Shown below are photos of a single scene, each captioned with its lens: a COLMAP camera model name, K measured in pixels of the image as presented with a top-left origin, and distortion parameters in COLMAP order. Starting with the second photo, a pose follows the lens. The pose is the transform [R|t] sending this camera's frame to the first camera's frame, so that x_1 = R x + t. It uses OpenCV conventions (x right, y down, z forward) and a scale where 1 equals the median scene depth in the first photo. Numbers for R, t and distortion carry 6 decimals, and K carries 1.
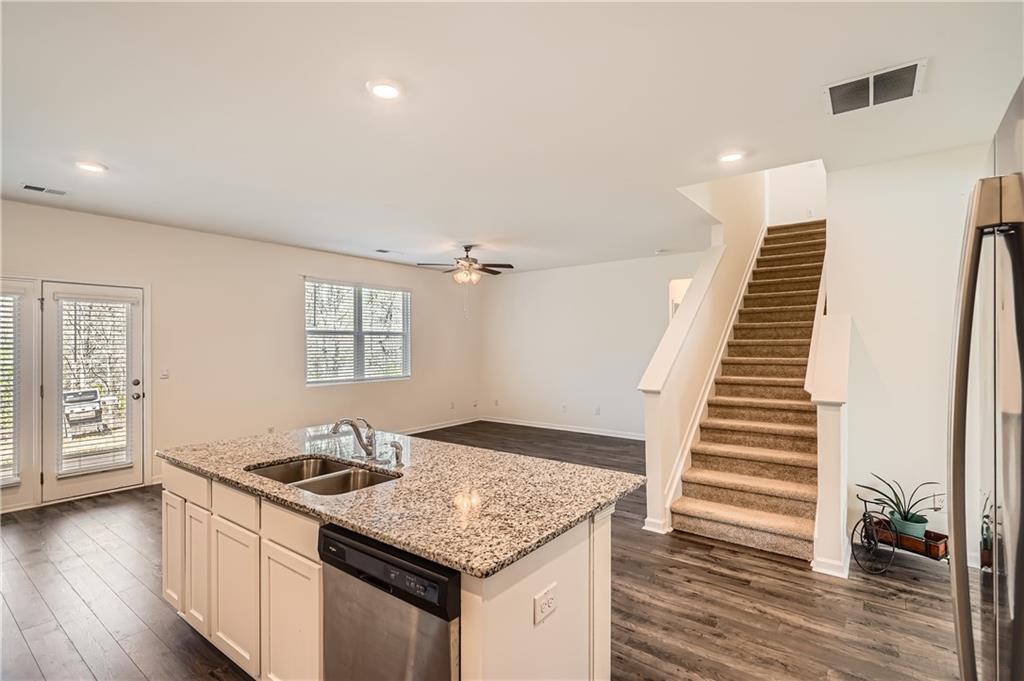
lens RADIAL K [[481.3, 0, 512.0], [0, 481.3, 340.5], [0, 0, 1]] dist [0.002181, 0.000643]
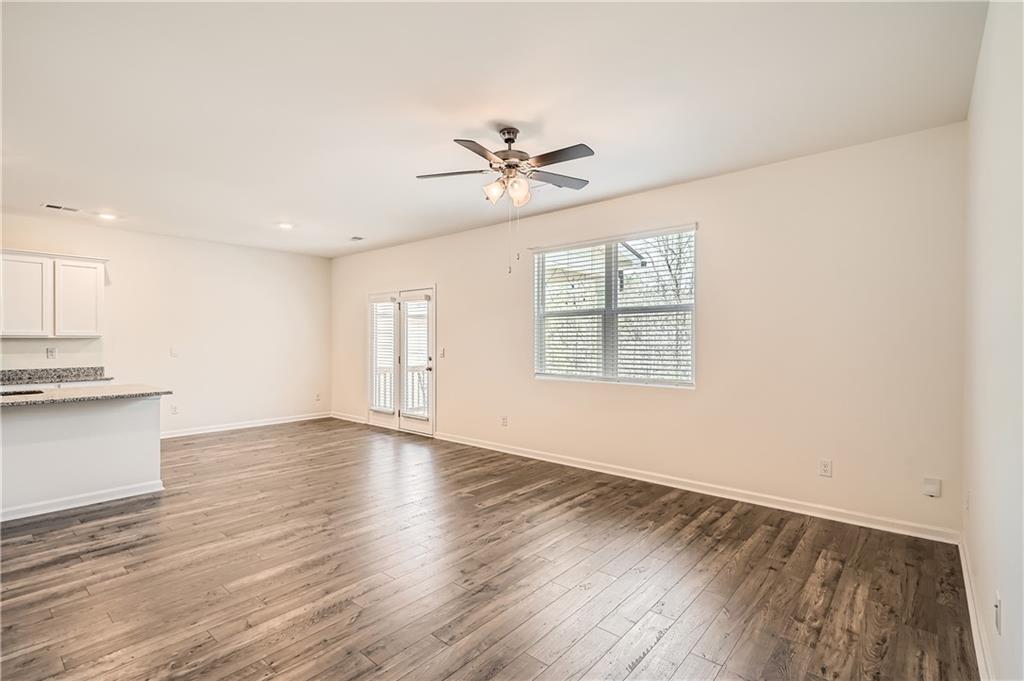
lens RADIAL K [[481.3, 0, 512.0], [0, 481.3, 340.5], [0, 0, 1]] dist [0.002181, 0.000643]
pose [[-0.073555, 0.011647, -0.997223, 0.417102], [0.011317, 0.999877, 0.010843, 0.019133], [0.997227, -0.010488, -0.073678, 1.018892]]
